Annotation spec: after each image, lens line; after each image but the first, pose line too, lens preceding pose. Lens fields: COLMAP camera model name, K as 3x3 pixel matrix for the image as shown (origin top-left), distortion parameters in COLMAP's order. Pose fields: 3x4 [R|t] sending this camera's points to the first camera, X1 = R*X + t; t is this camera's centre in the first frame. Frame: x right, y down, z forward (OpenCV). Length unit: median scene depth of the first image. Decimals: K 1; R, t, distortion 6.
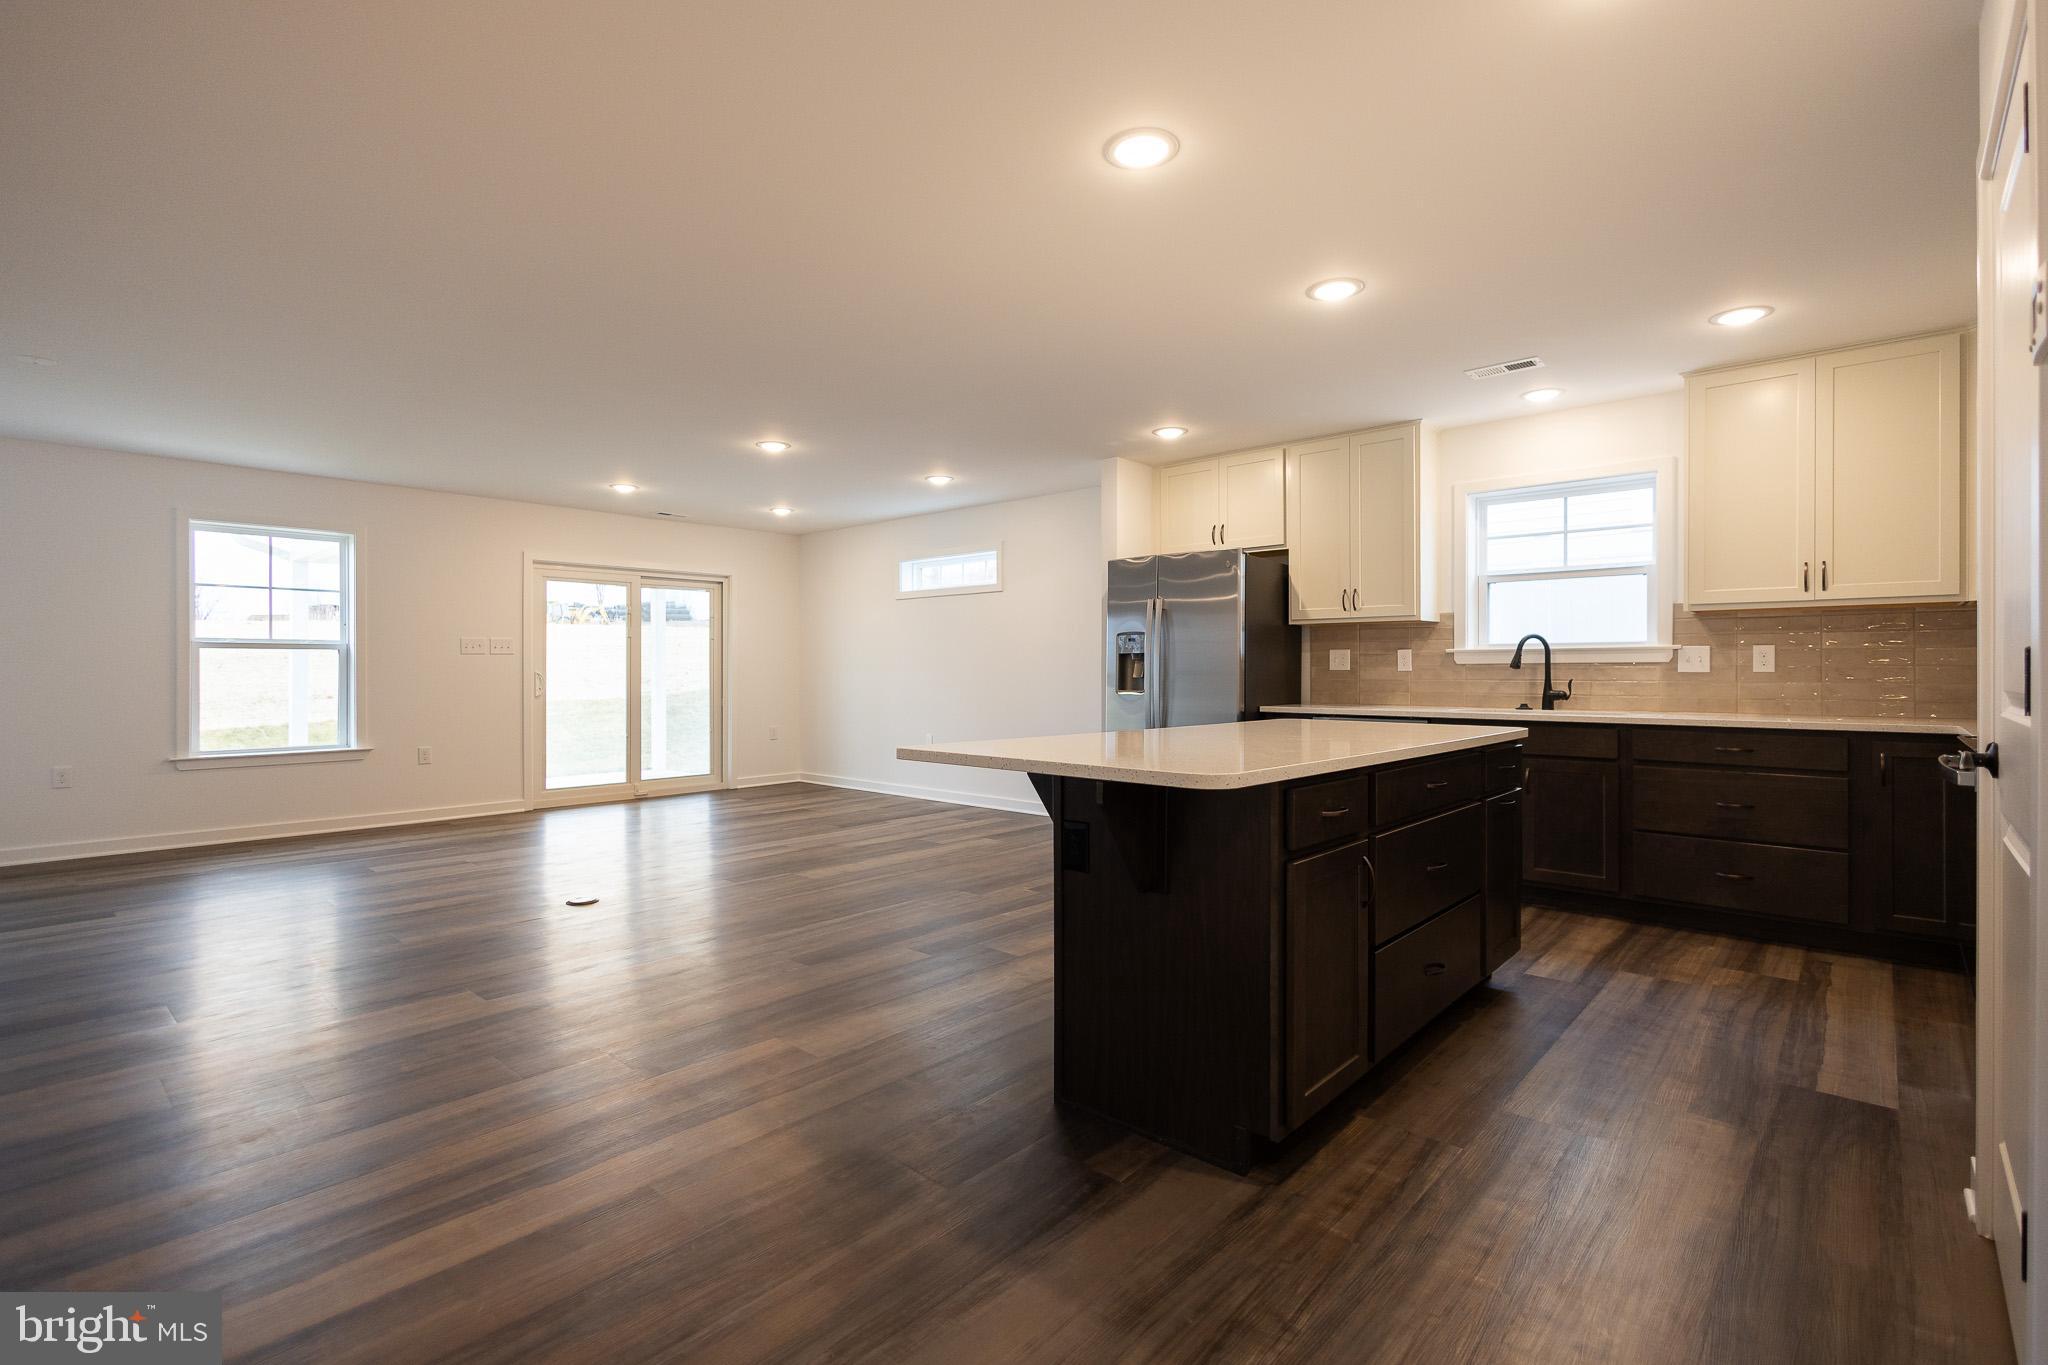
lens RADIAL K [[944.4, 0, 1022.4], [0, 944.4, 675.1], [0, 0, 1]] dist [0.002801, -0.000176]
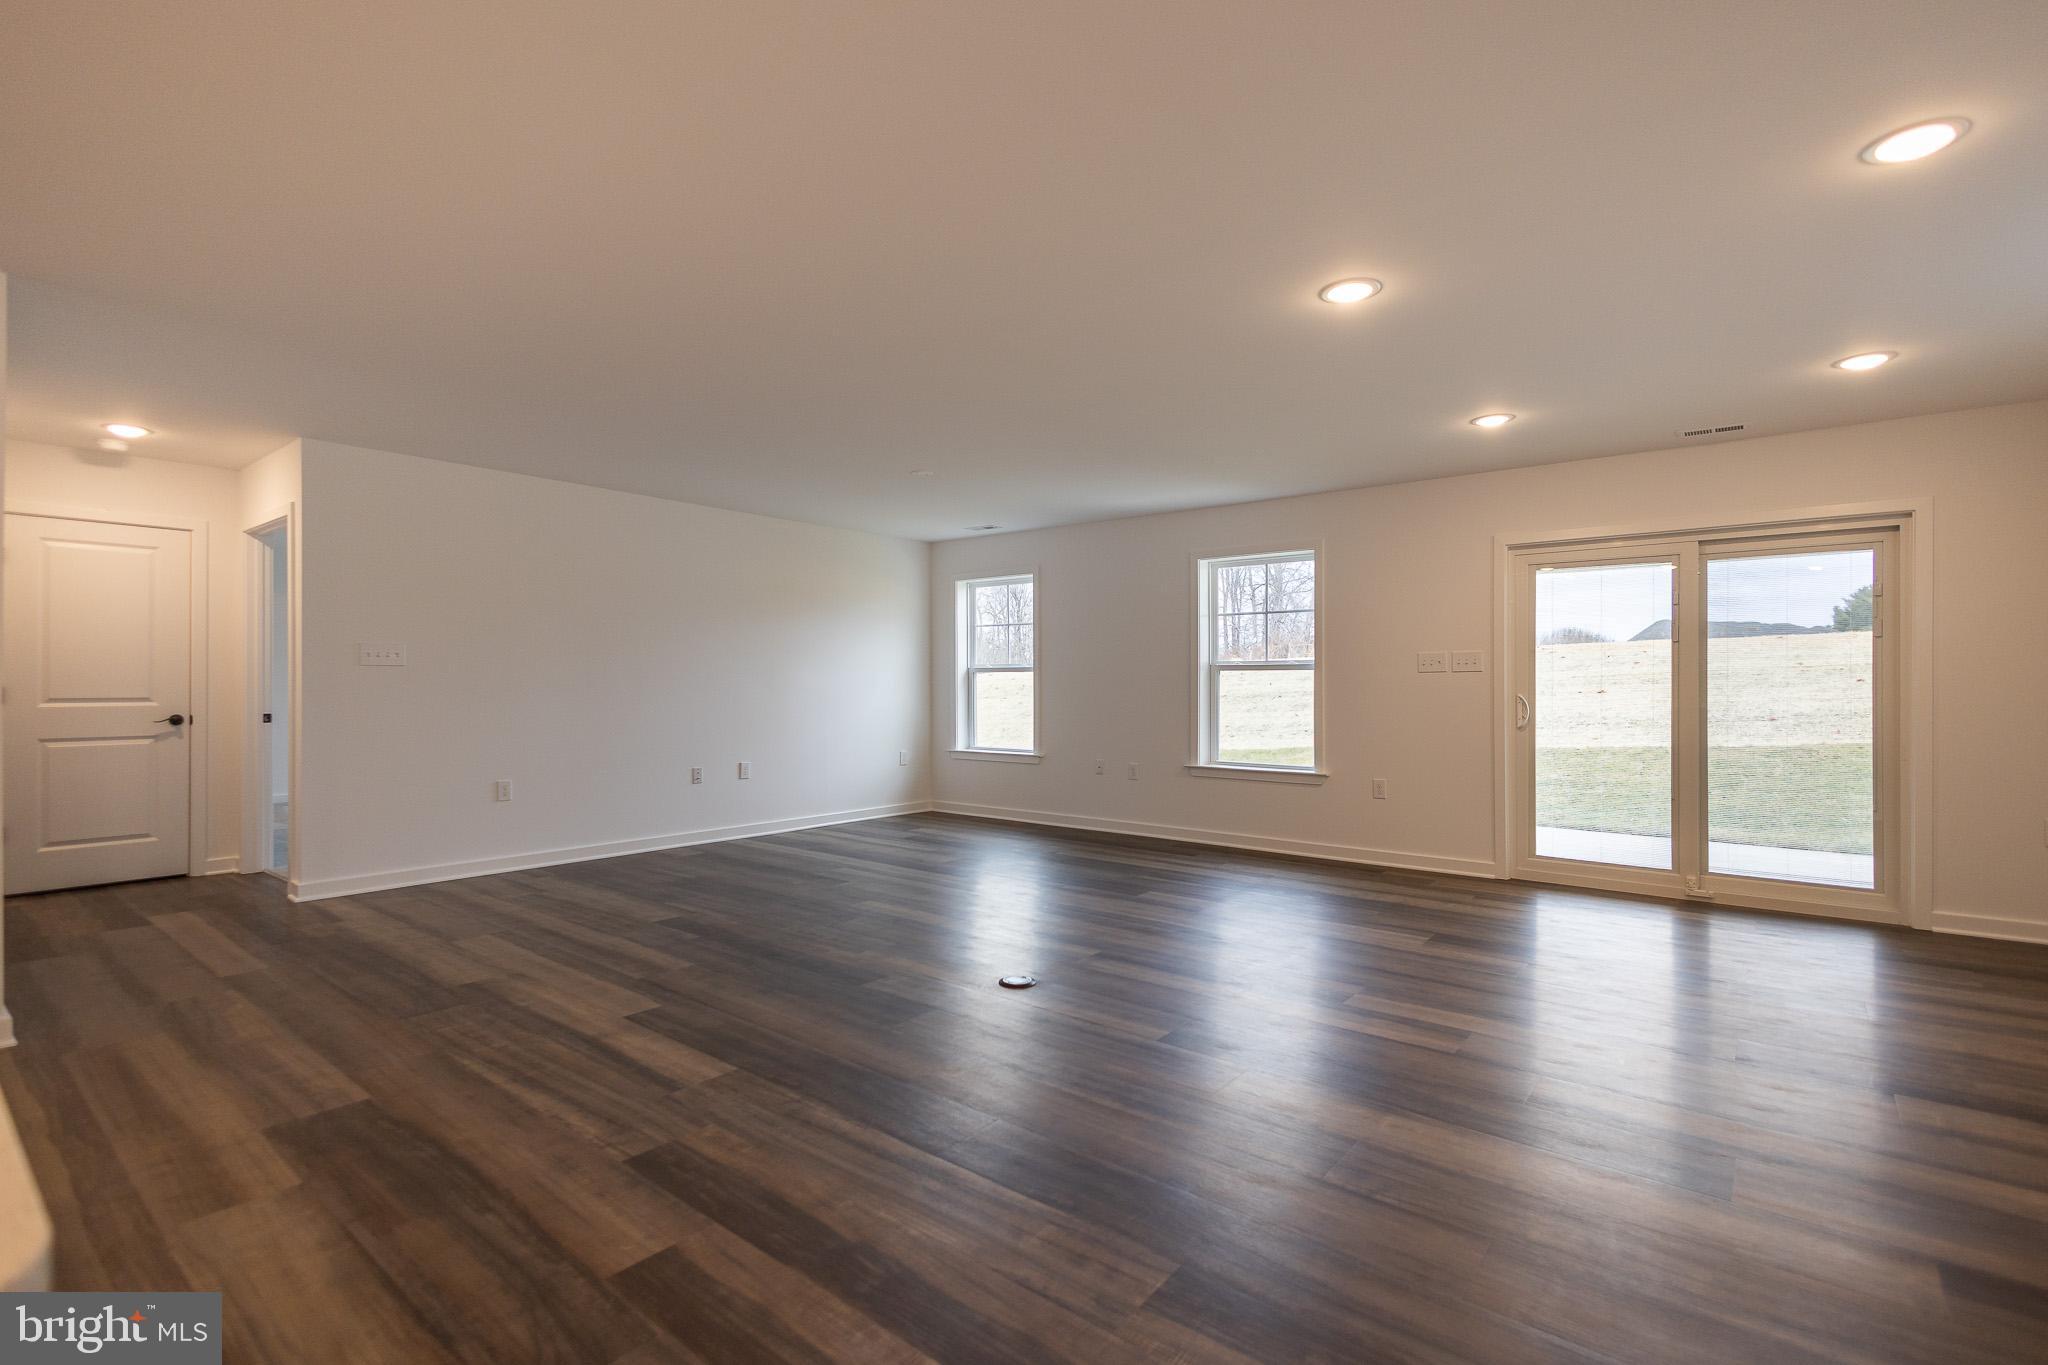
lens RADIAL K [[939.4, 0, 1029.2], [0, 939.4, 680.5], [0, 0, 1]] dist [0.004802, 0.000648]
pose [[0.059993, -0.003061, -0.998194, 0.288900], [-0.007512, 0.999966, -0.003518, -0.013292], [0.998171, 0.007709, 0.059968, 0.825778]]
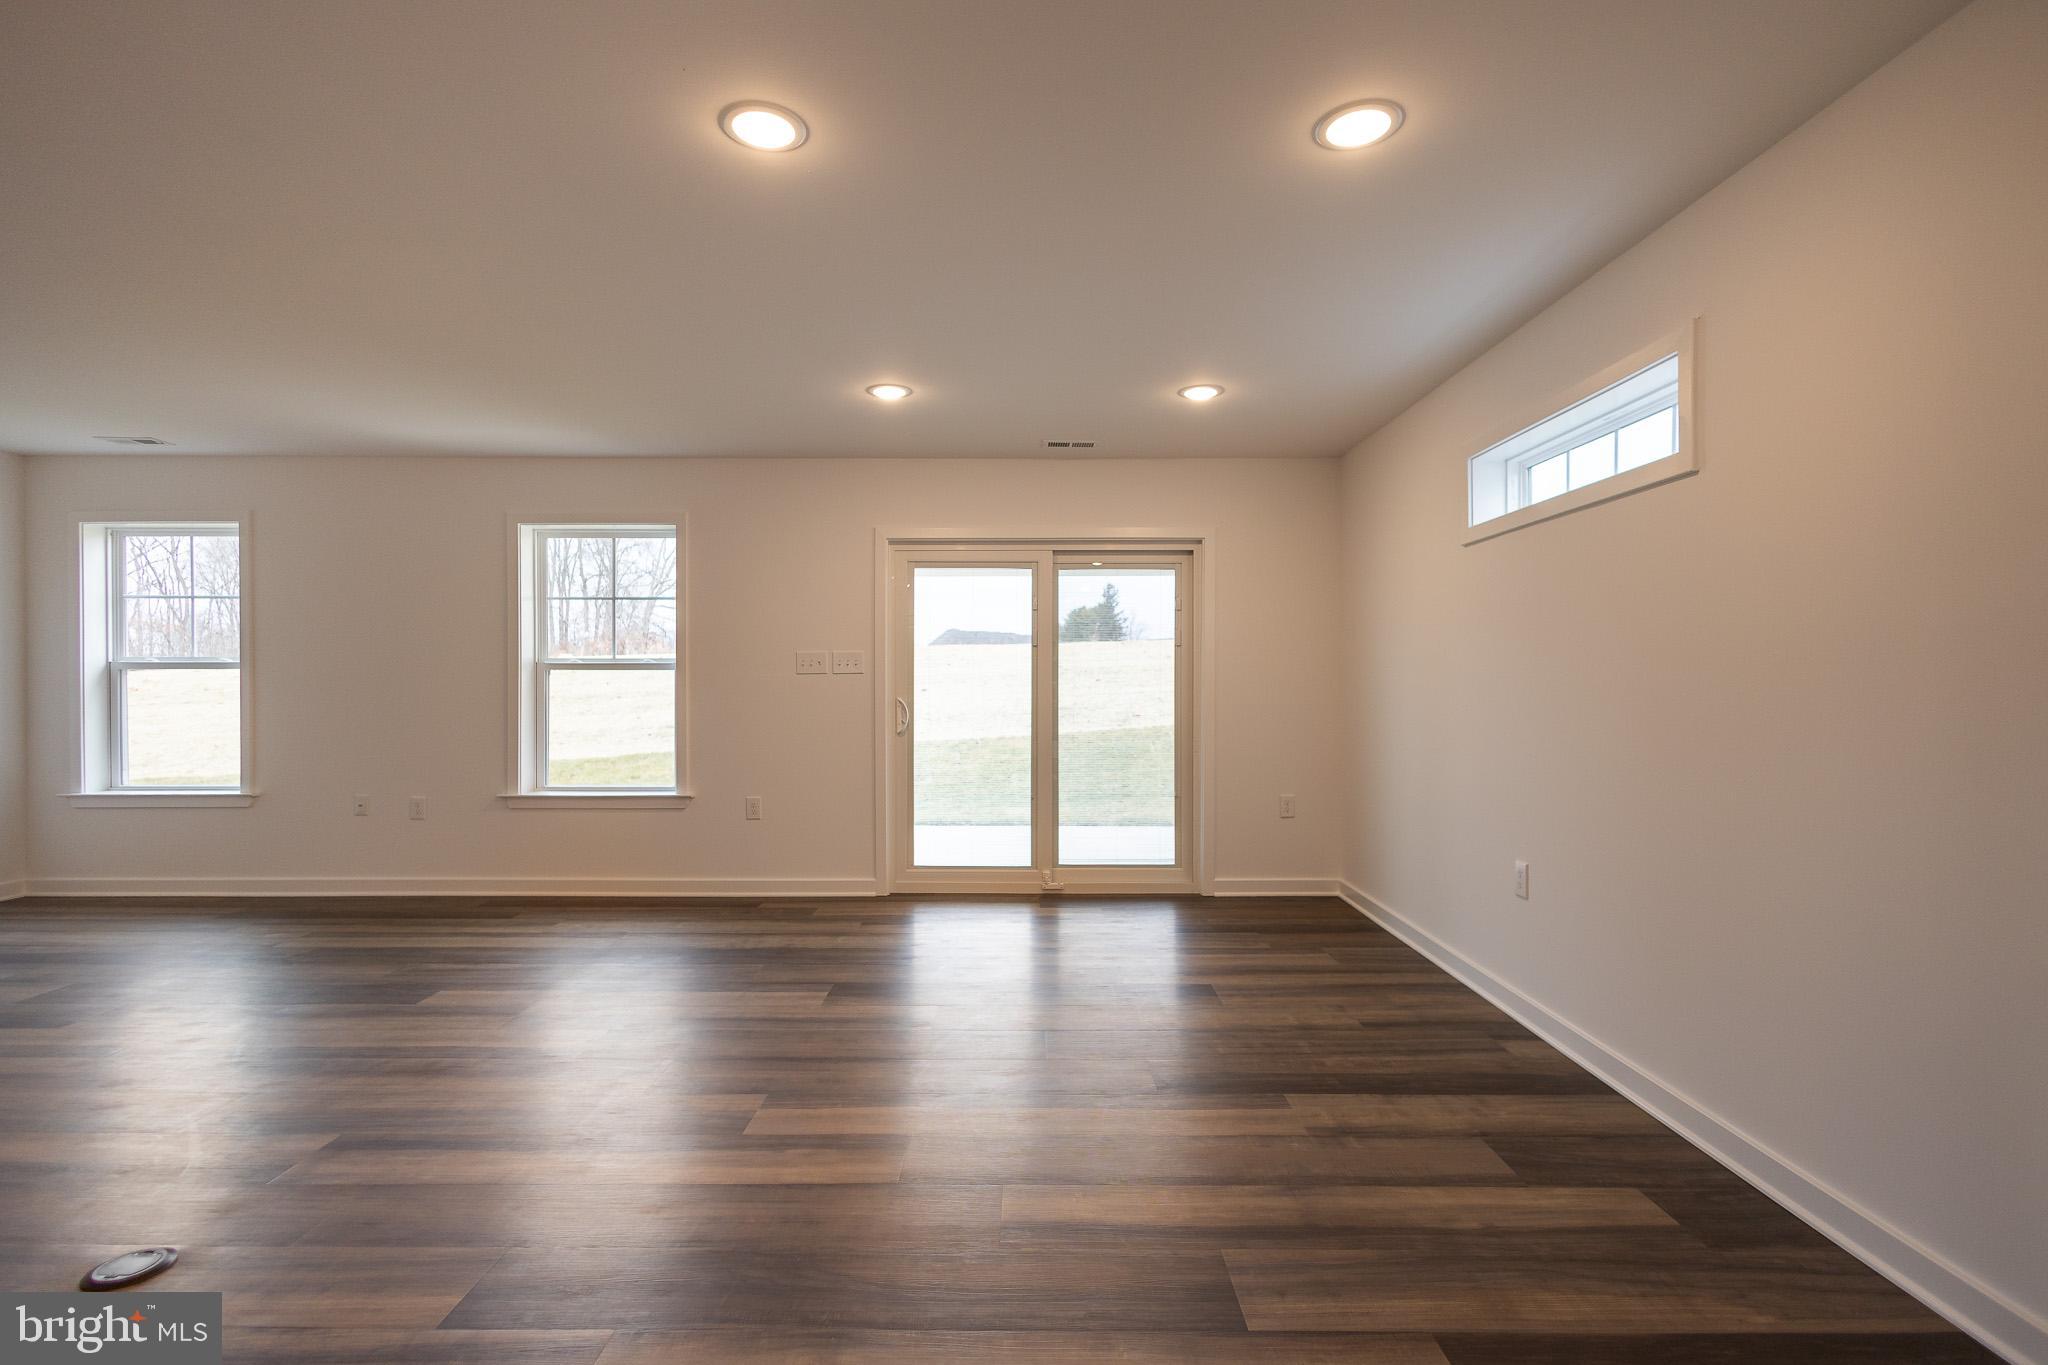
lens RADIAL K [[938.2, 0, 1024.0], [0, 938.2, 682.5], [0, 0, 1]] dist [0.008640, -0.000190]
pose [[0.668594, 0.000503, -0.743627, 0.096096], [-0.005101, 0.999979, -0.003911, -0.018857], [0.743610, 0.006408, 0.668583, 0.871100]]
